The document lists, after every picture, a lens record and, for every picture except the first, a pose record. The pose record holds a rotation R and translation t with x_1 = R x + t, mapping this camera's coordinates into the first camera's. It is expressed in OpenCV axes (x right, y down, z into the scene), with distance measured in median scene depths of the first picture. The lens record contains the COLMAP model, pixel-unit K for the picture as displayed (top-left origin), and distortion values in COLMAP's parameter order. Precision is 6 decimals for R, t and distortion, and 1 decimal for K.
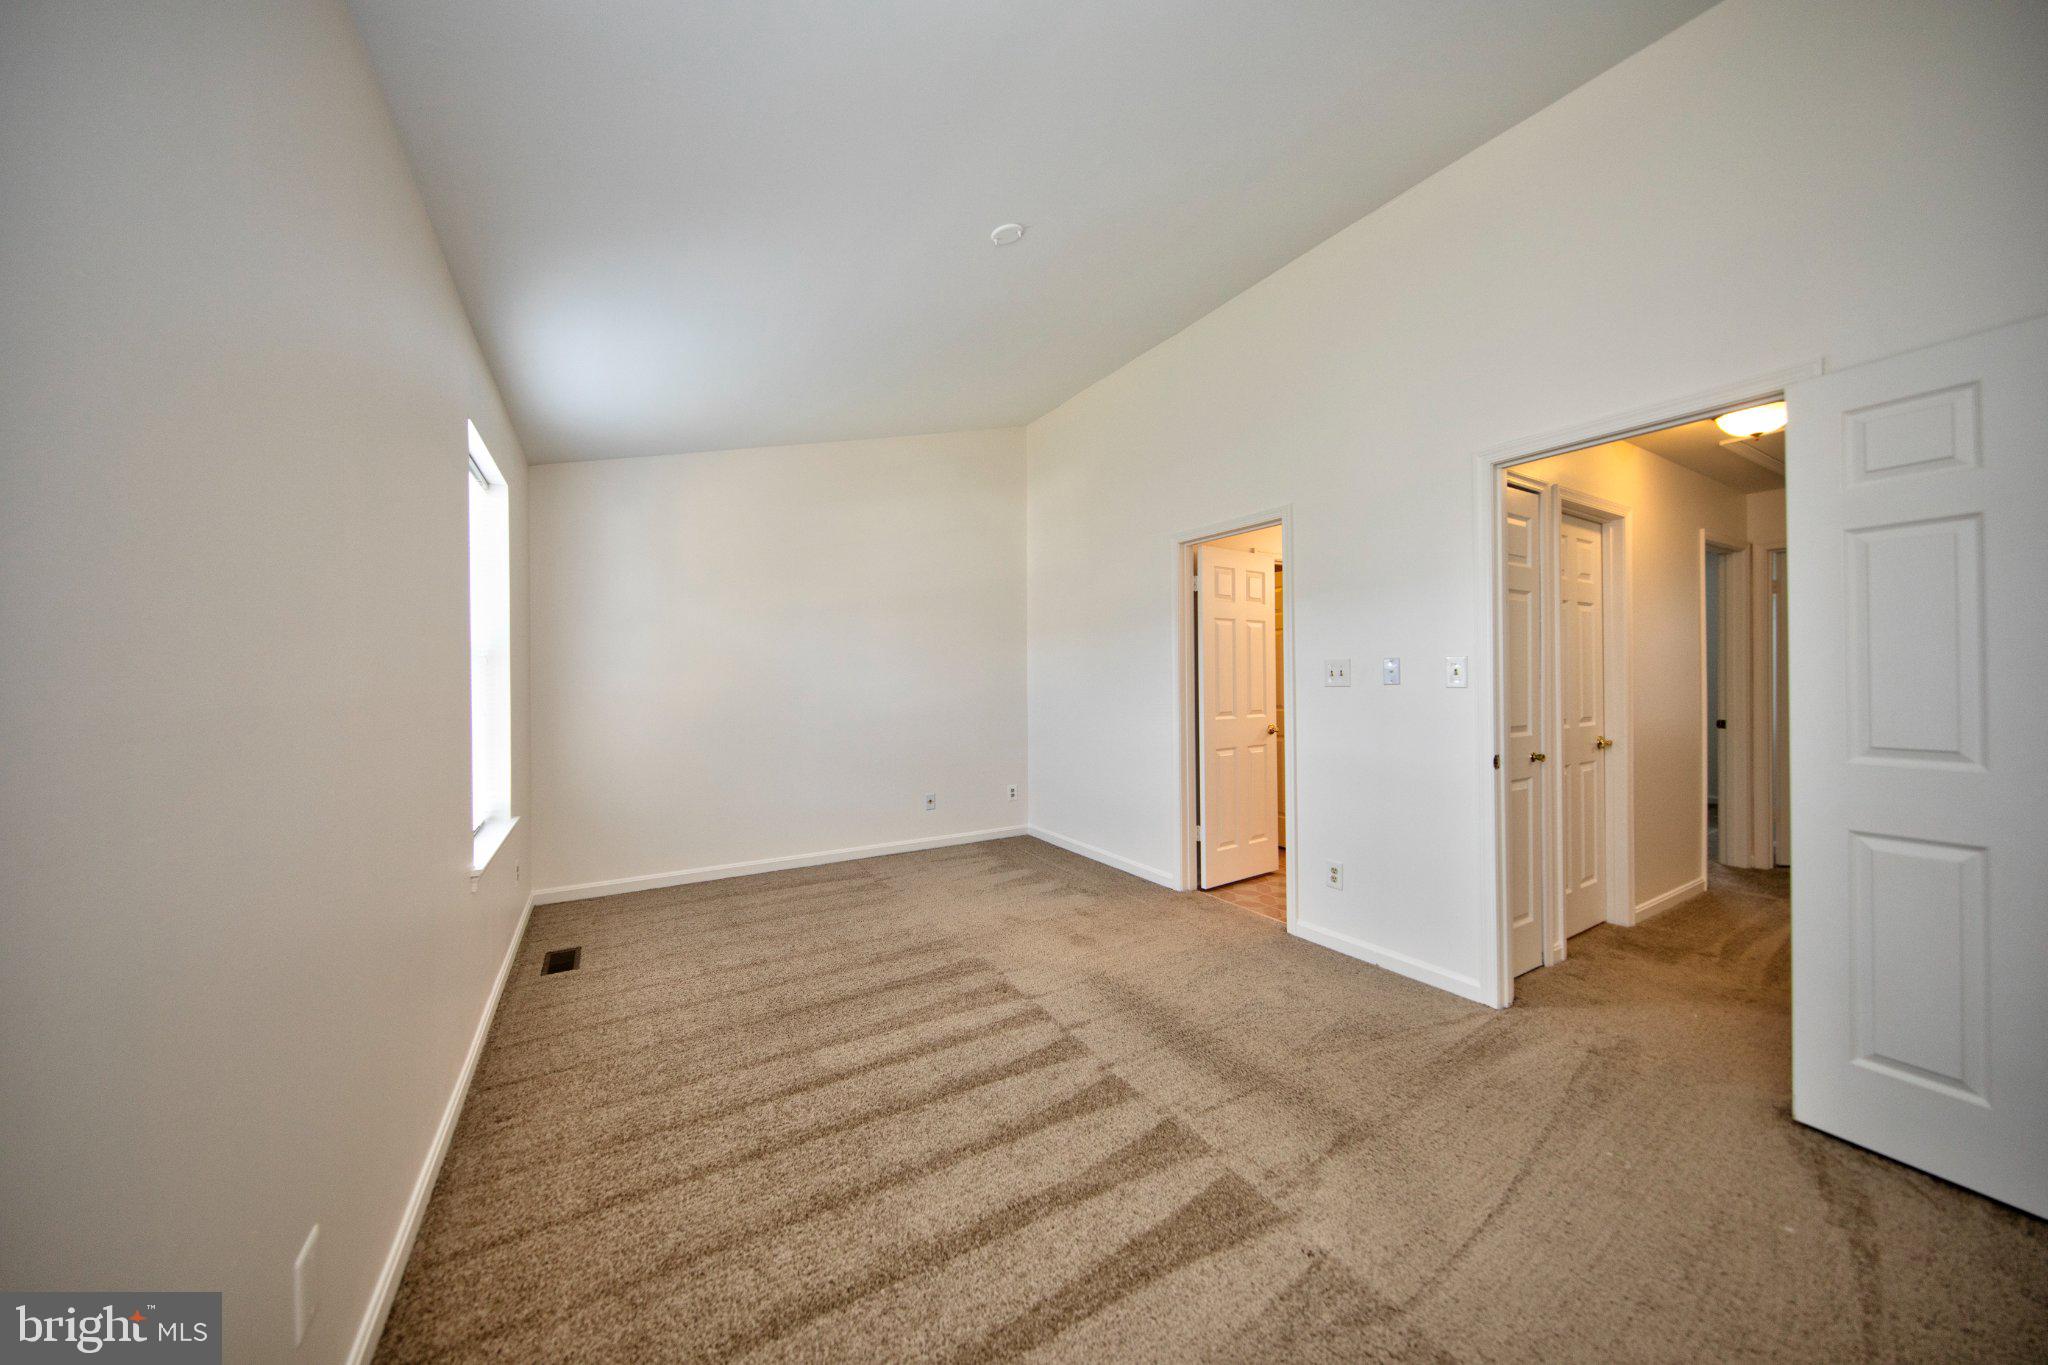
lens RADIAL K [[682.4, 0, 1017.4], [0, 682.4, 677.3], [0, 0, 1]] dist [0.000746, -0.001181]
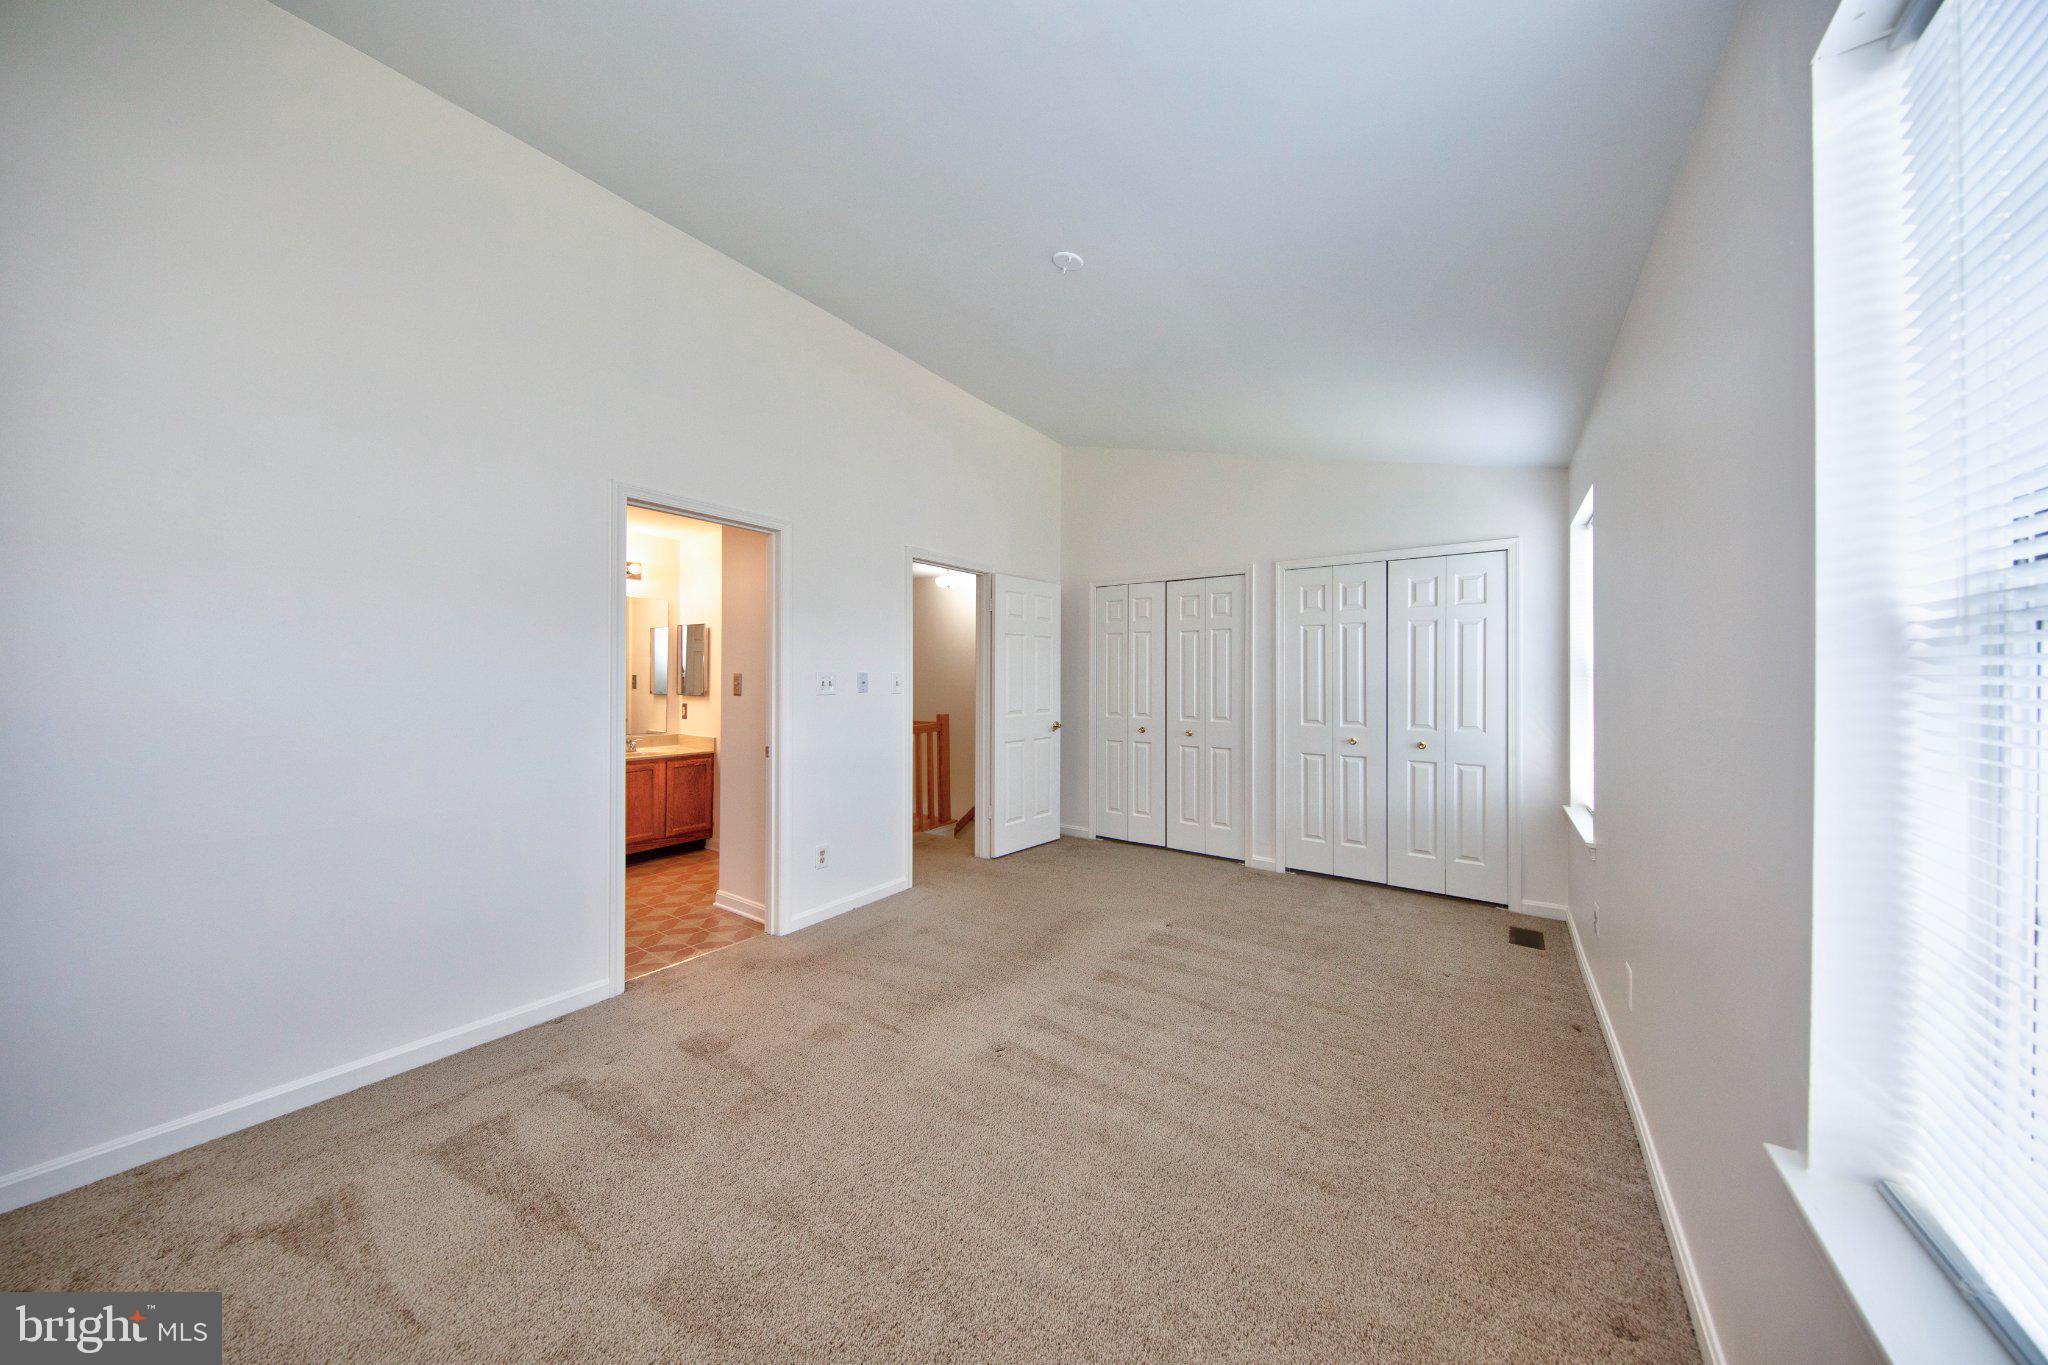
lens RADIAL K [[648.6, 0, 1017.6], [0, 648.6, 687.7], [0, 0, 1]] dist [0.001715, -0.001128]
pose [[-0.394368, 0.003078, 0.918947, -0.684310], [0.005026, 0.999987, -0.001193, 0.004167], [-0.918939, 0.004148, -0.394379, 1.126595]]
